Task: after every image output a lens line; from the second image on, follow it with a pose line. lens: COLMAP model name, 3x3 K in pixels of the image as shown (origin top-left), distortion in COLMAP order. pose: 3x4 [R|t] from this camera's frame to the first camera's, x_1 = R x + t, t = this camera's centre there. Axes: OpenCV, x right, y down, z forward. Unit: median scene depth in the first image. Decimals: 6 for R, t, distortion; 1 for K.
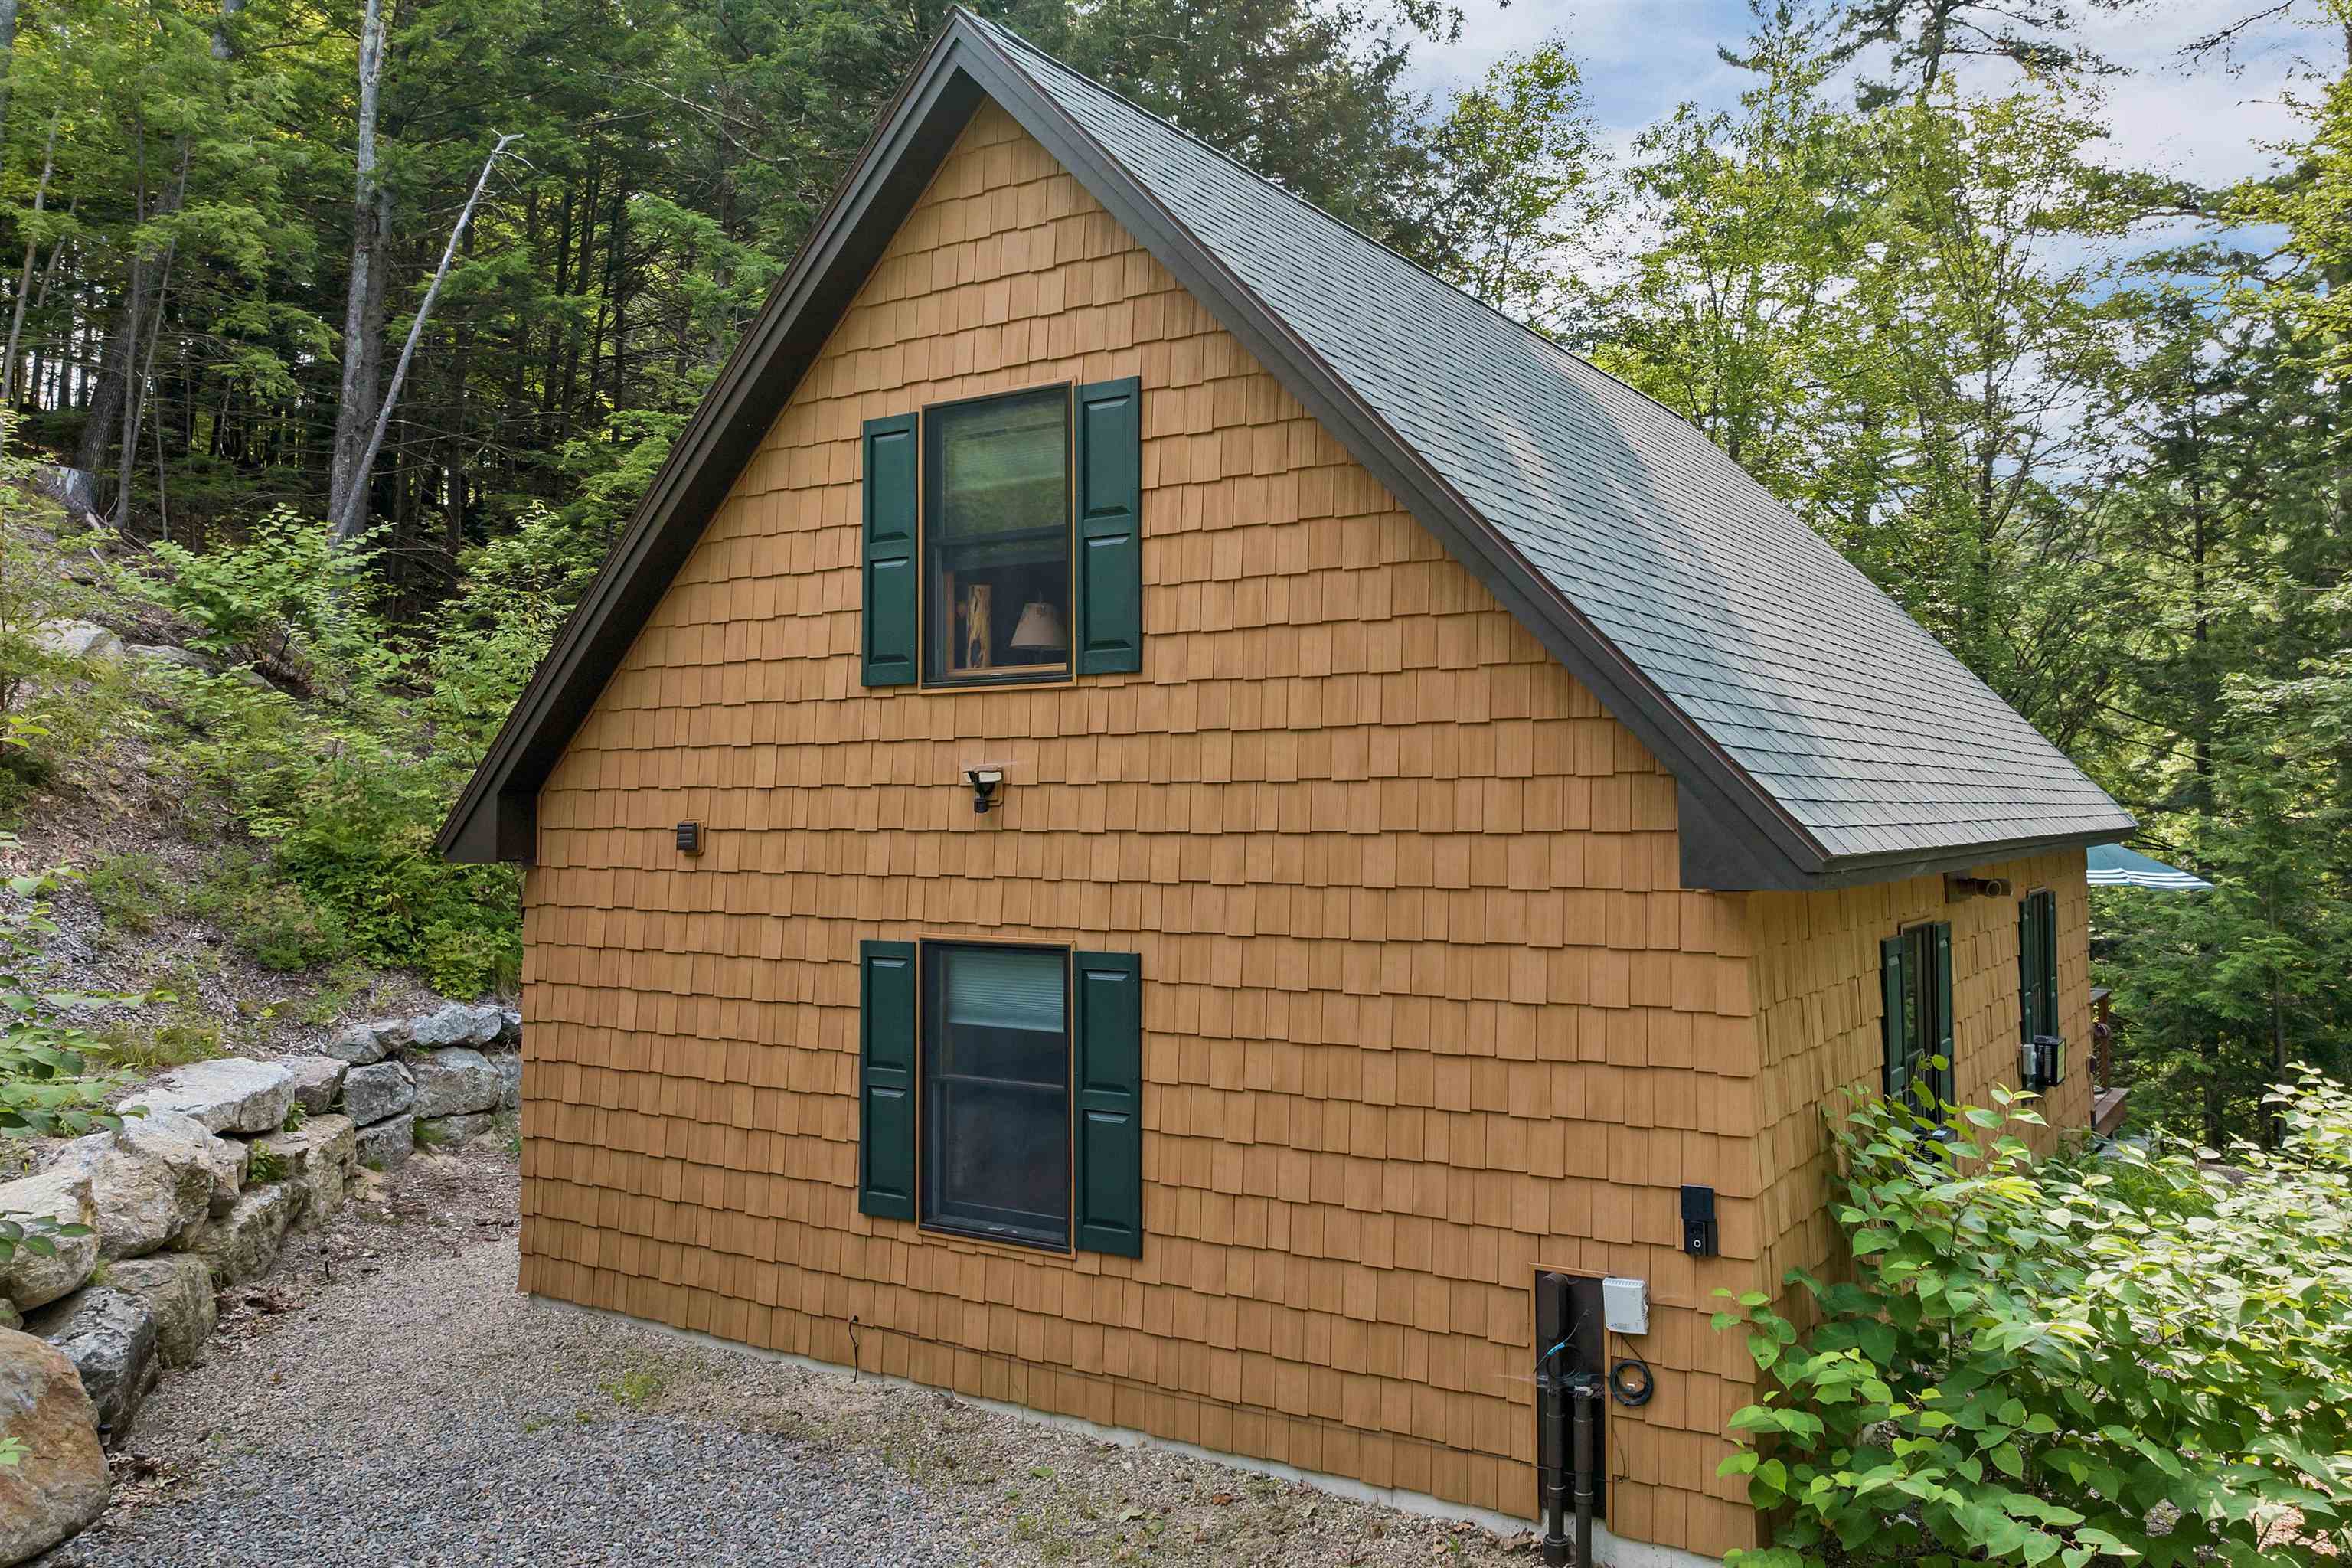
lens RADIAL K [[1741.7, 0, 1289.7], [0, 1741.7, 725.8], [0, 0, 1]] dist [-0.029479, -0.002716]
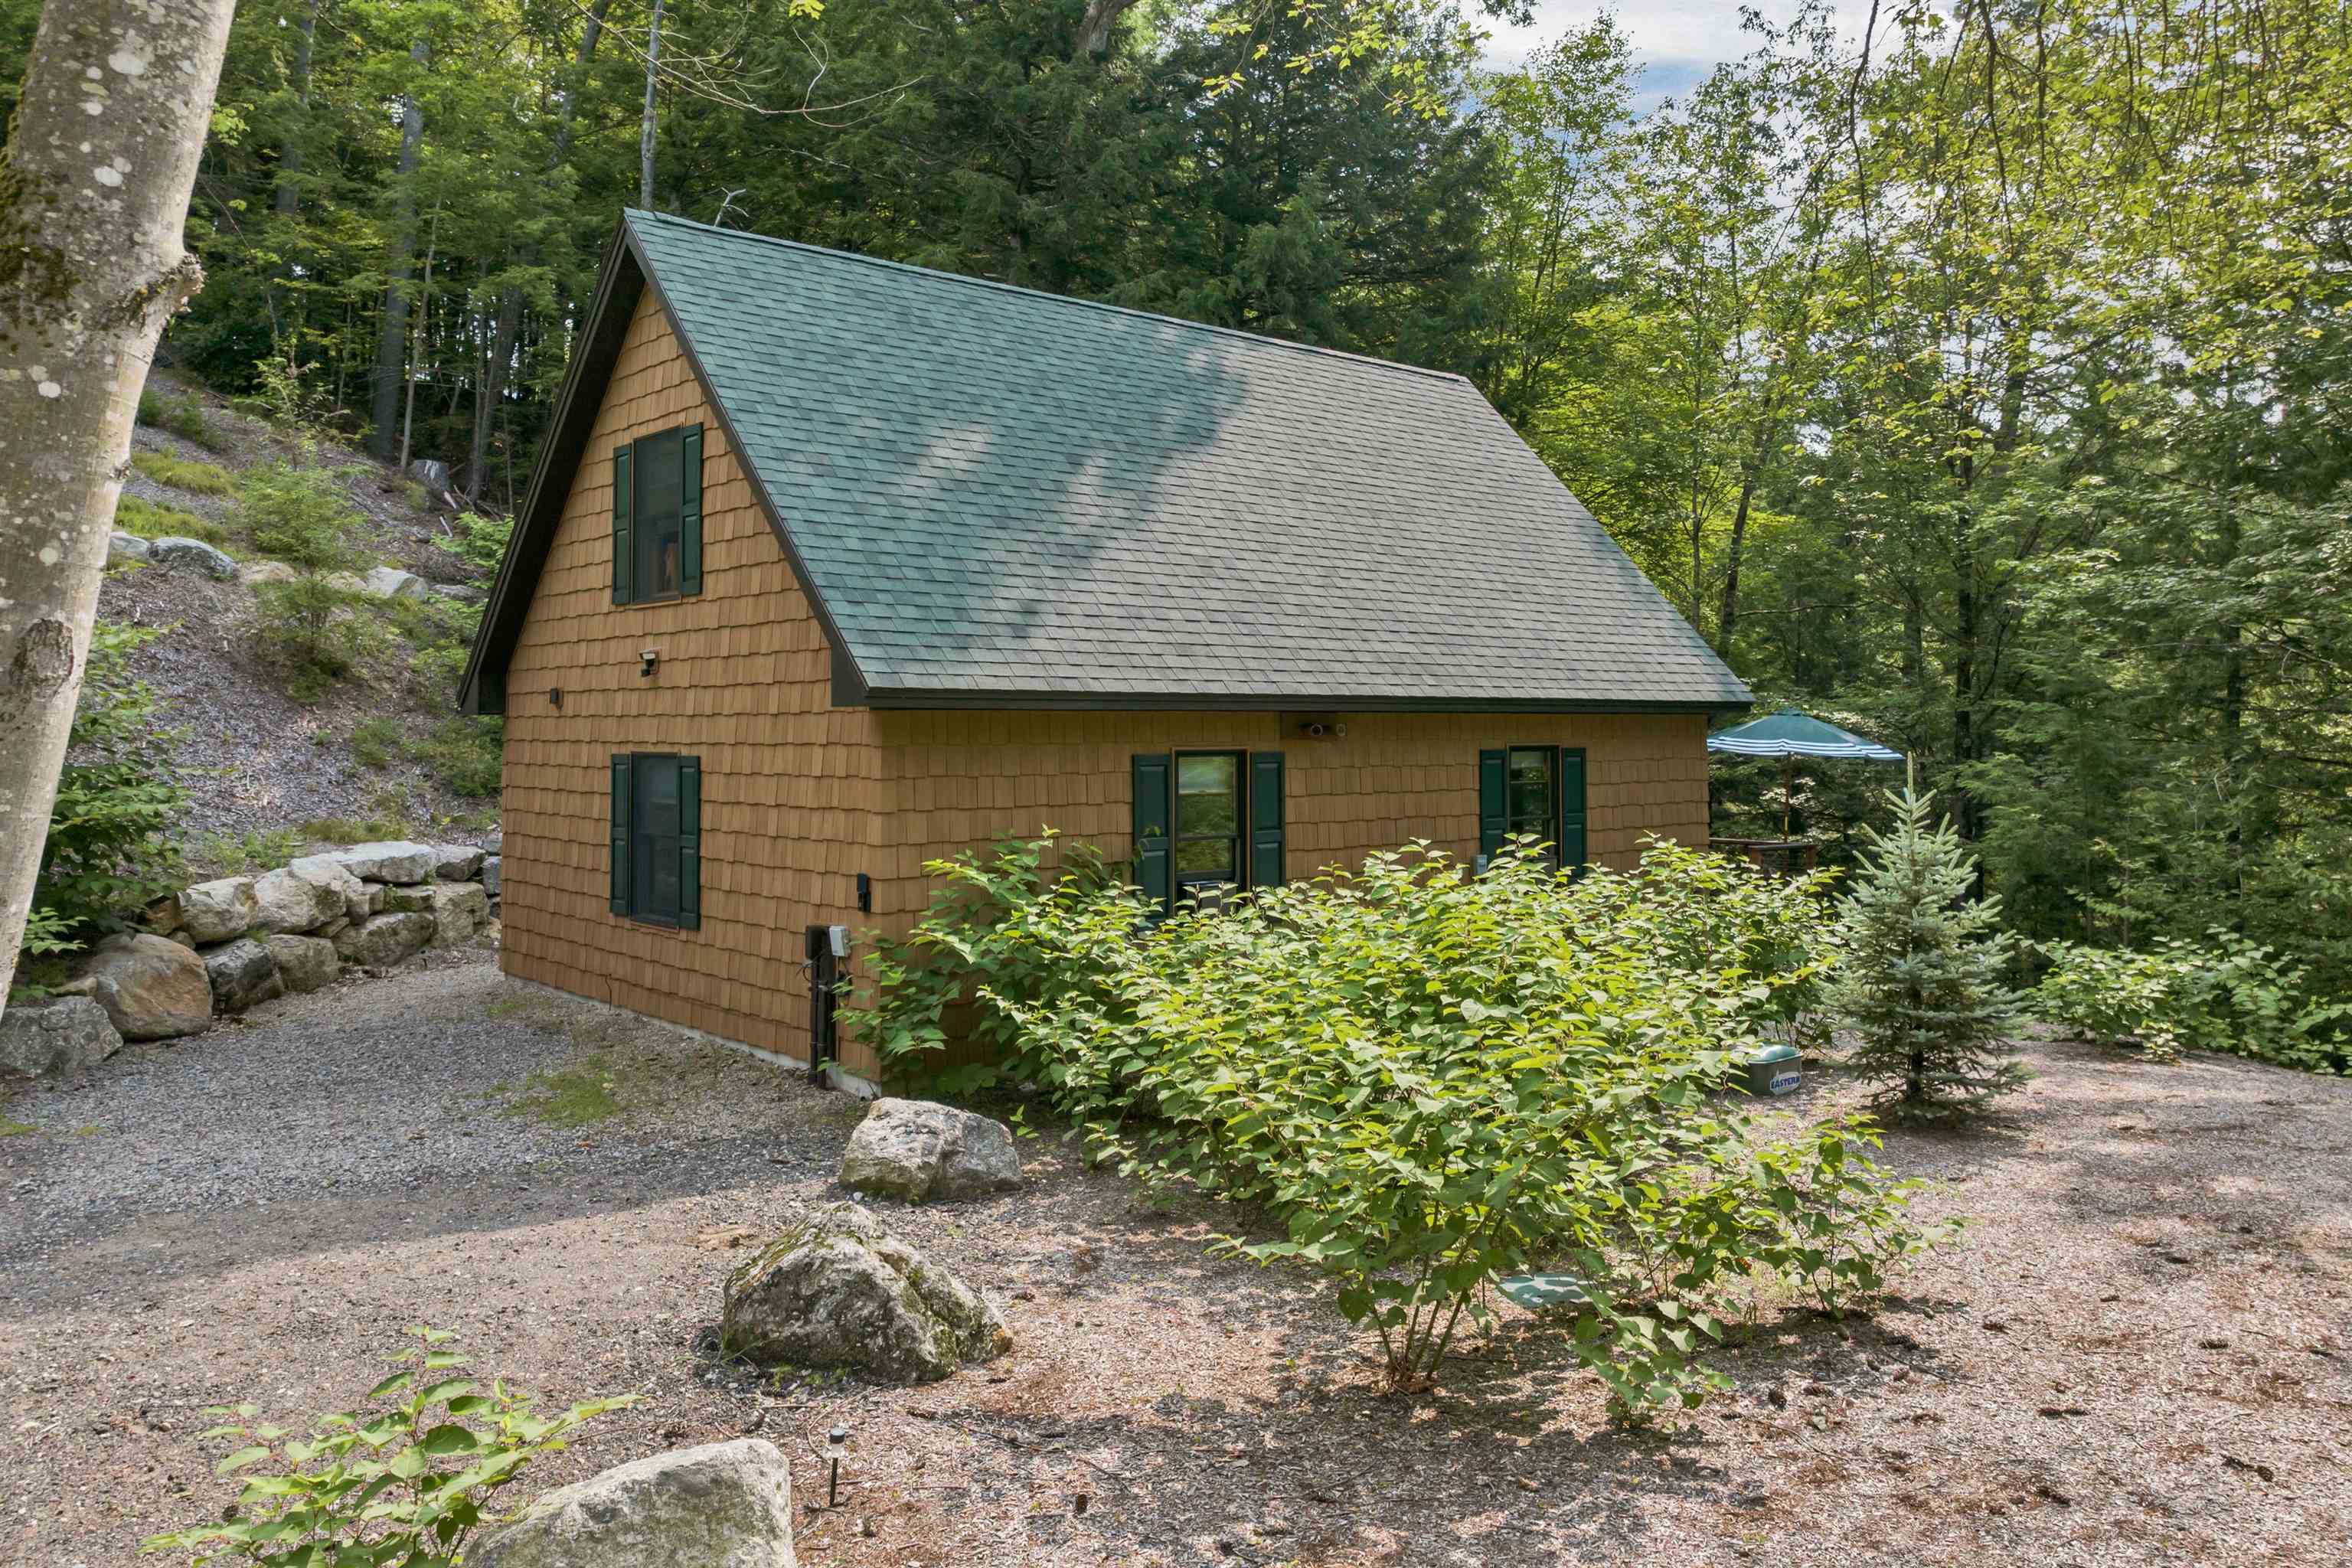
lens RADIAL K [[1743.9, 0, 1321.6], [0, 1743.9, 662.2], [0, 0, 1]] dist [-0.039637, -0.011028]
pose [[0.966575, -0.009565, -0.256206, 0.844427], [0.013084, 0.999842, 0.012035, 0.021712], [0.256051, -0.014985, 0.966547, -0.452244]]
